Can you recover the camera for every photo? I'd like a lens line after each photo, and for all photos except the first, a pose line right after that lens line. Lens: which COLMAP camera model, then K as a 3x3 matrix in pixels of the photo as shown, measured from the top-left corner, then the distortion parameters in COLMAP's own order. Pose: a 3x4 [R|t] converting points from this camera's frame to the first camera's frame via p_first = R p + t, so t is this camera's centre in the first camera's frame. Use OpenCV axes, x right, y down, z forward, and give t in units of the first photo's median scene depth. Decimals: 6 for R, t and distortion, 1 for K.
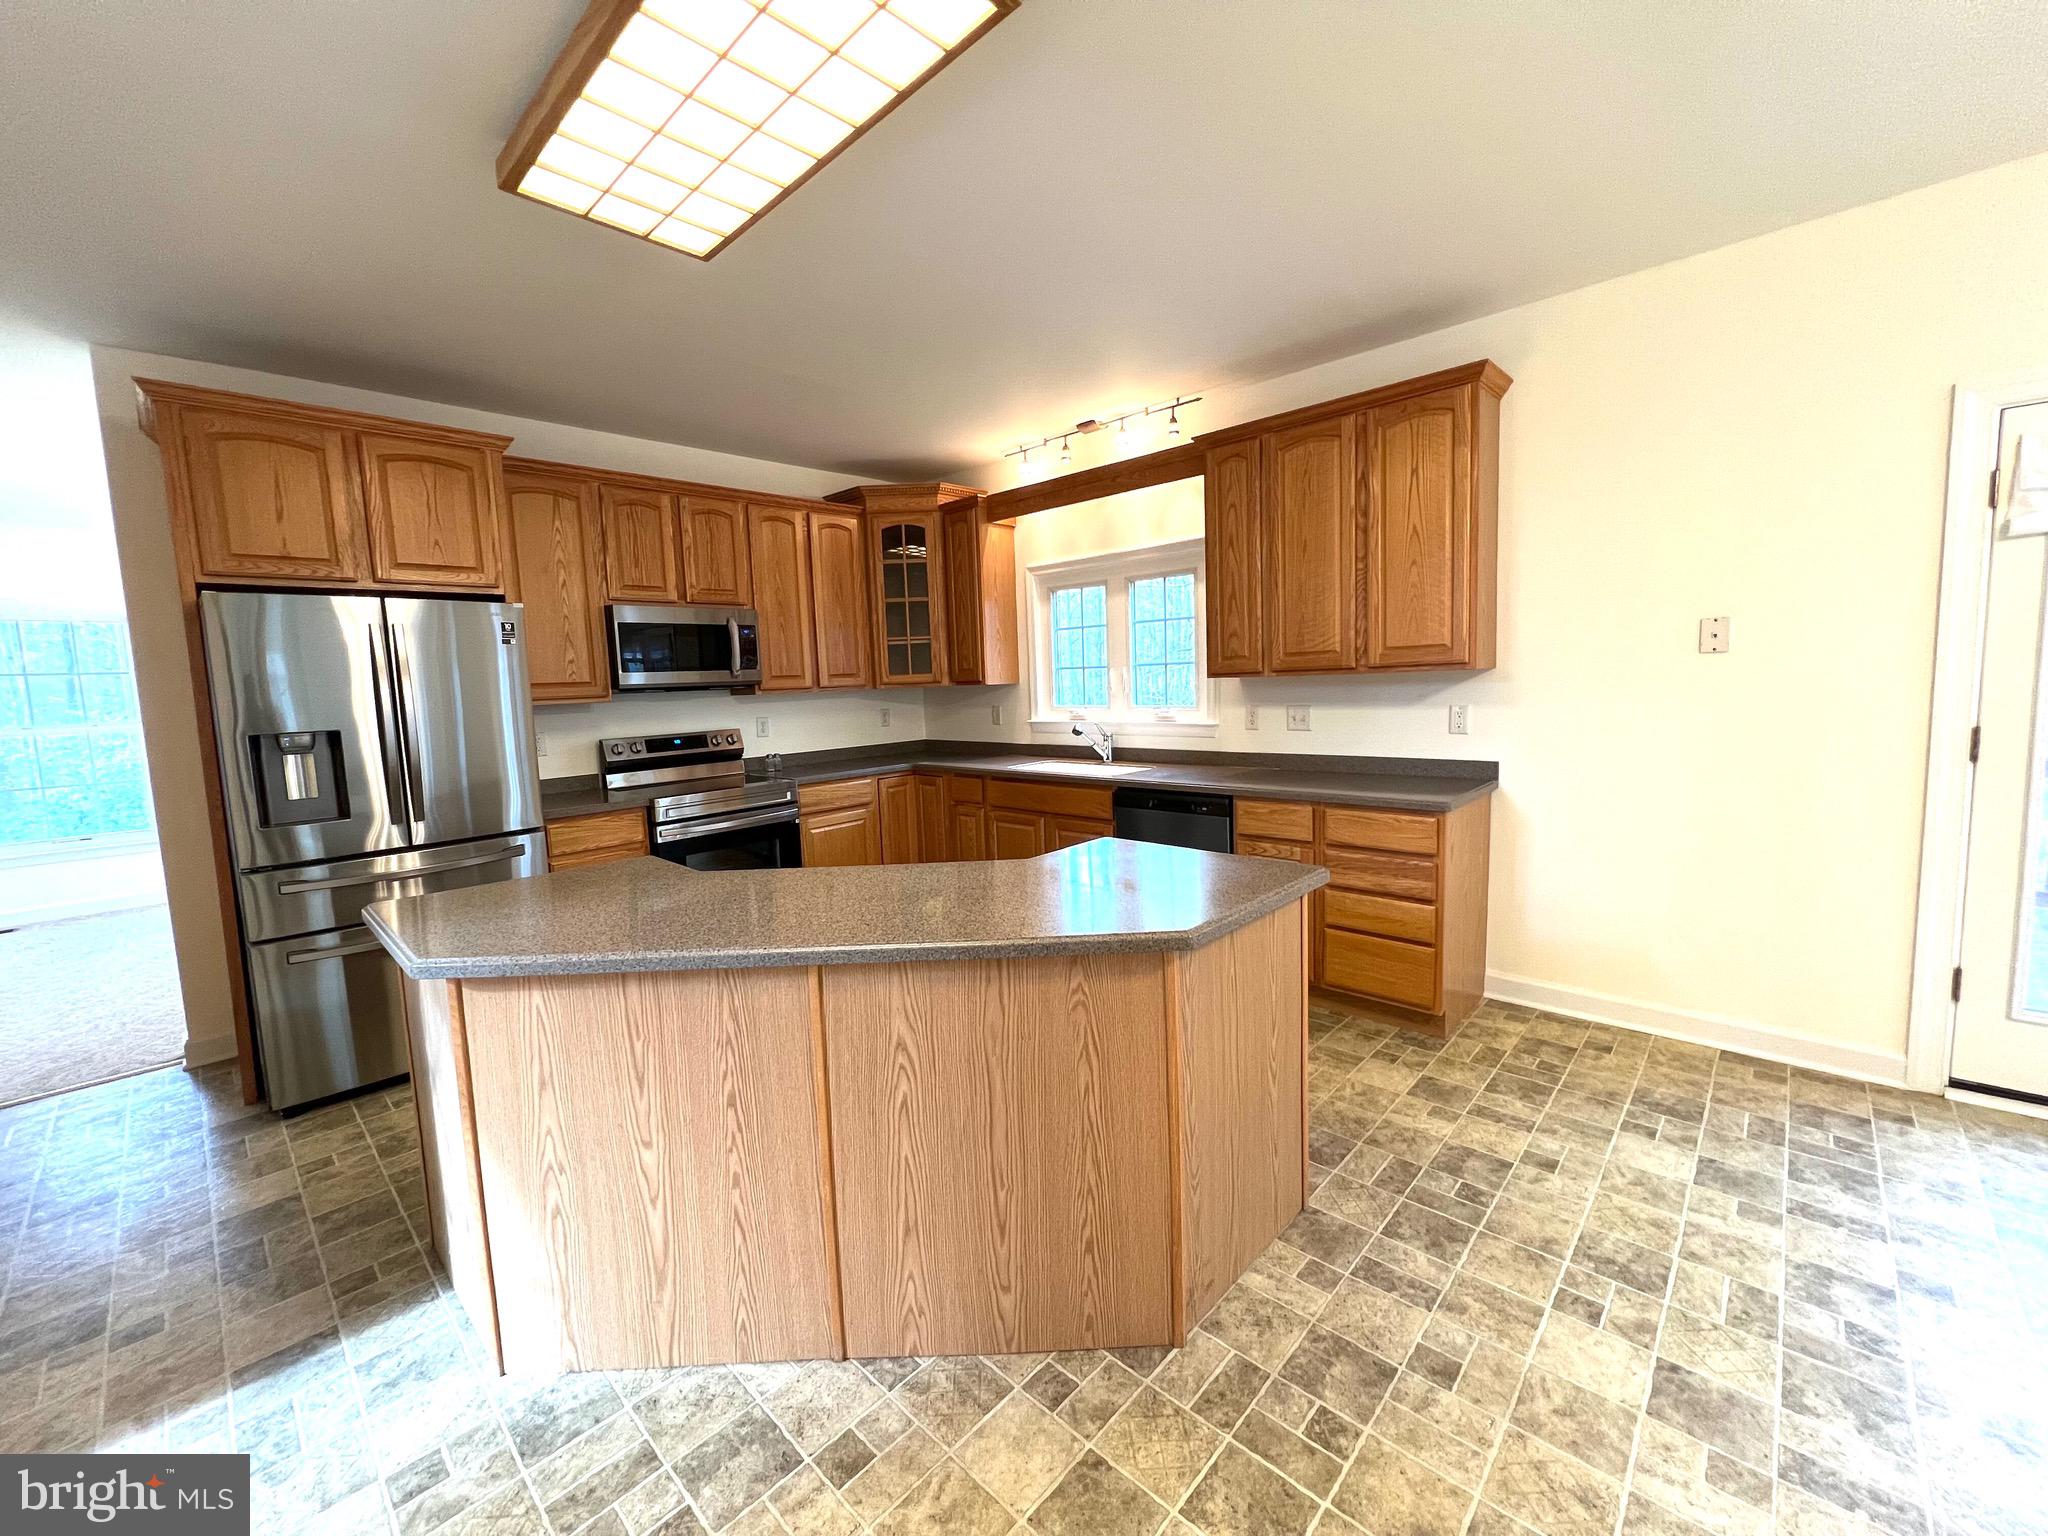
lens RADIAL K [[815.6, 0, 1043.6], [0, 815.6, 769.6], [0, 0, 1]] dist [-0.002227, 0.000450]
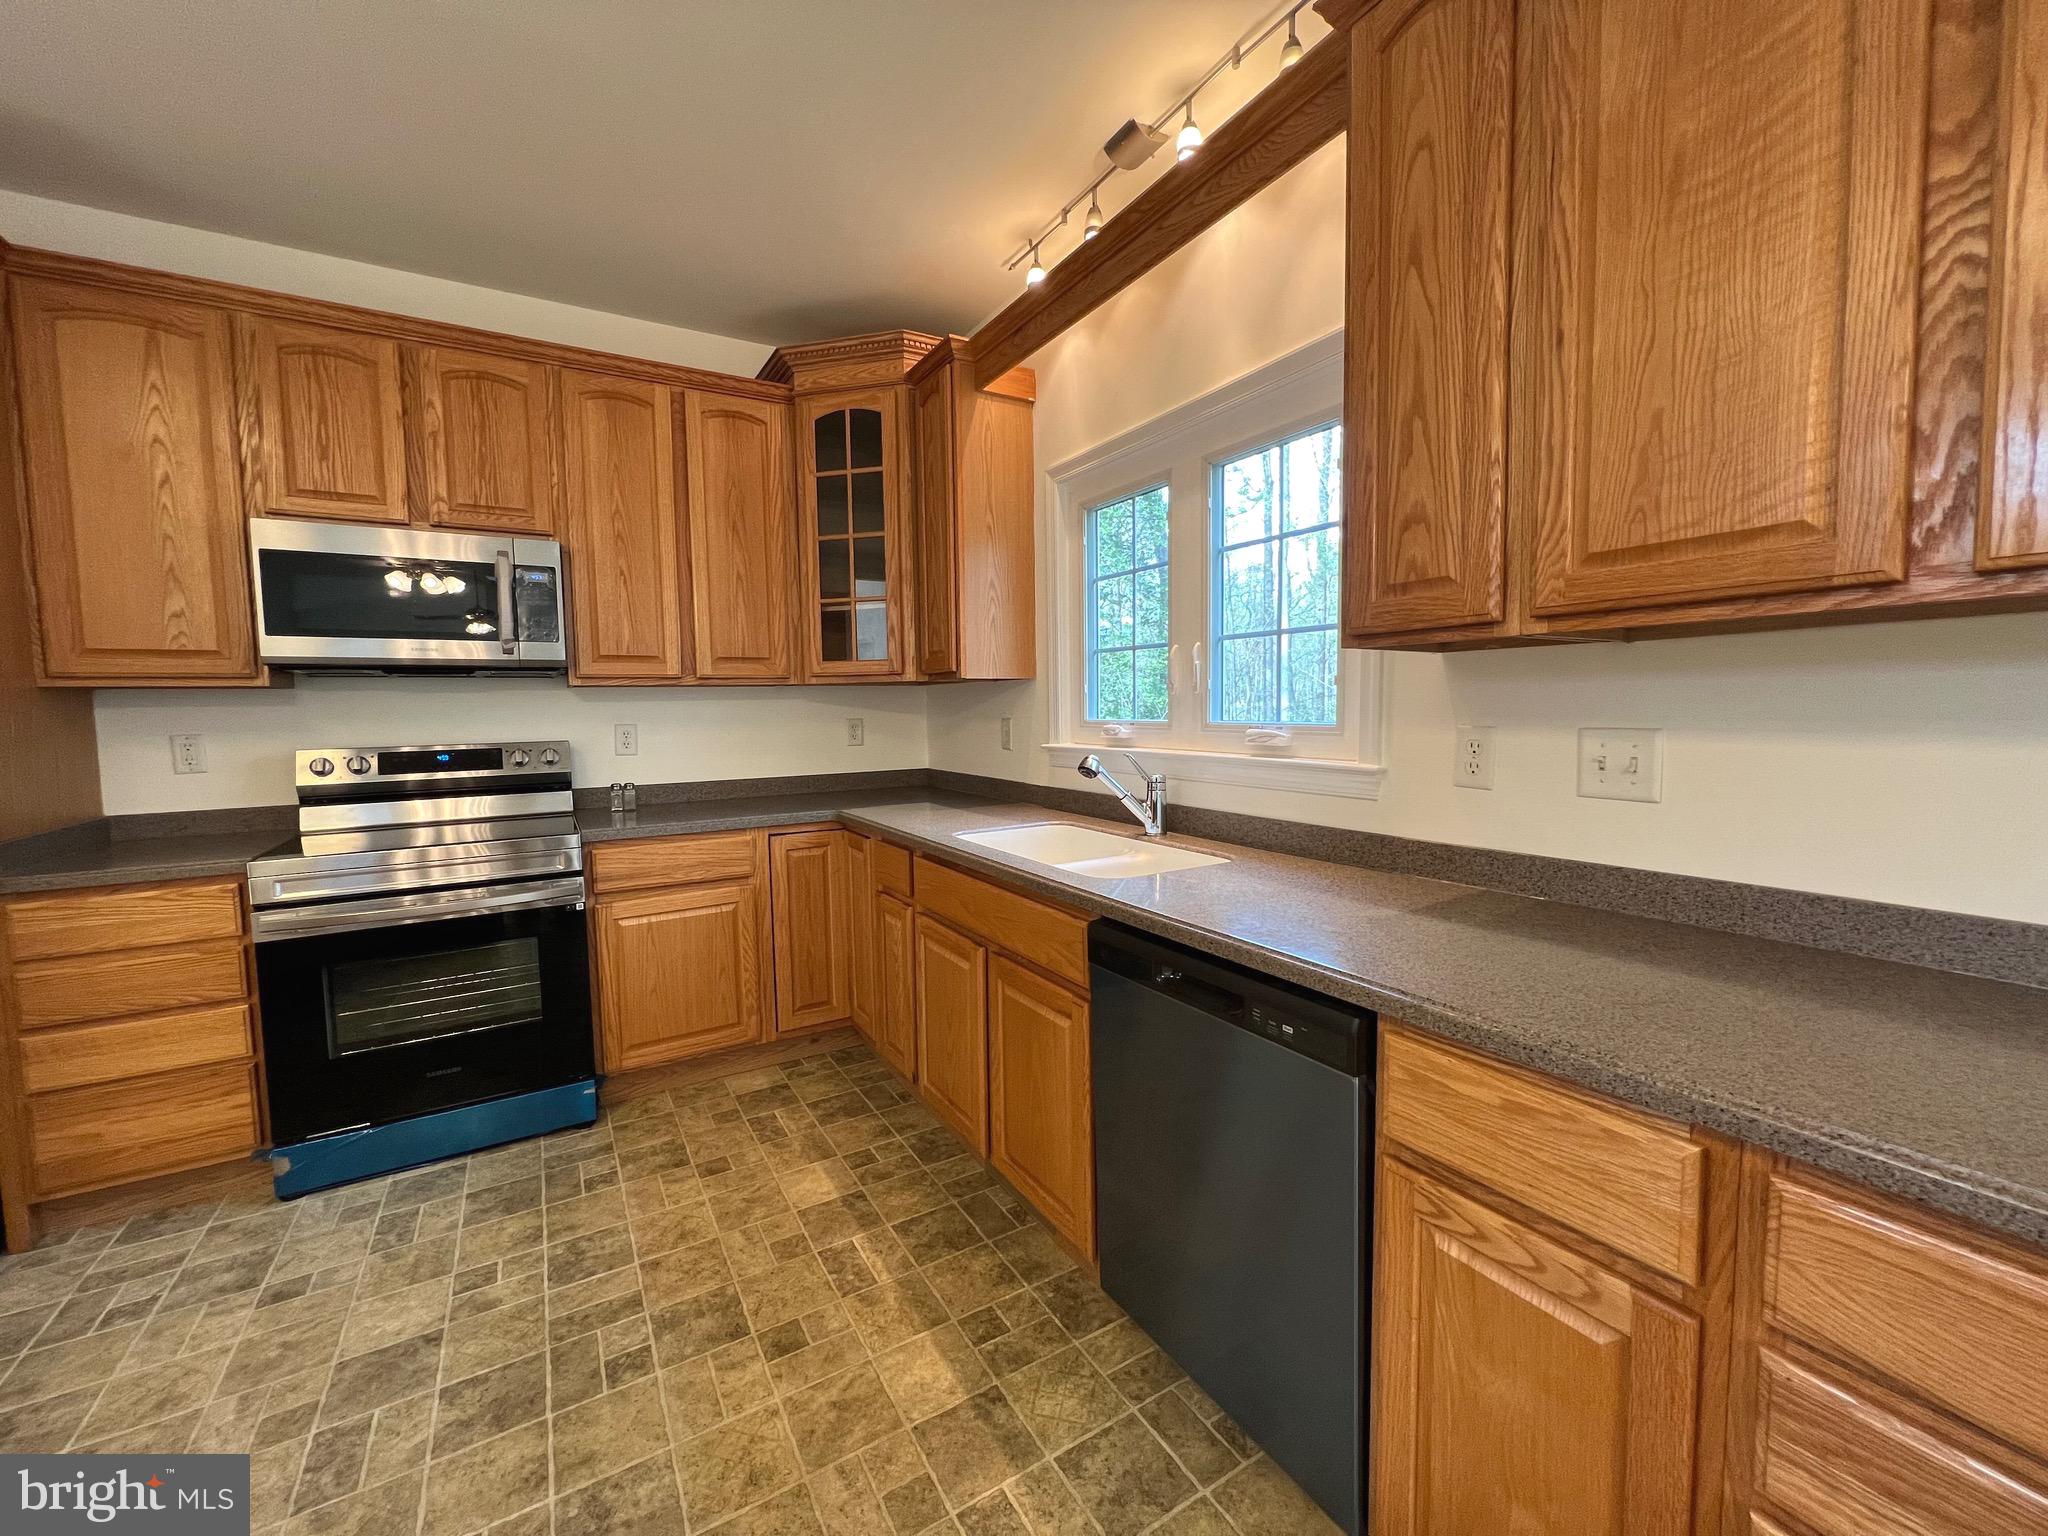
lens RADIAL K [[815.6, 0, 1032.2], [0, 815.6, 762.5], [0, 0, 1]] dist [-0.002227, 0.000450]
pose [[0.958980, 0.043085, -0.280180, 0.147395], [-0.052636, 0.998258, -0.026649, -0.036280], [0.278544, 0.040304, 0.959578, 0.514948]]
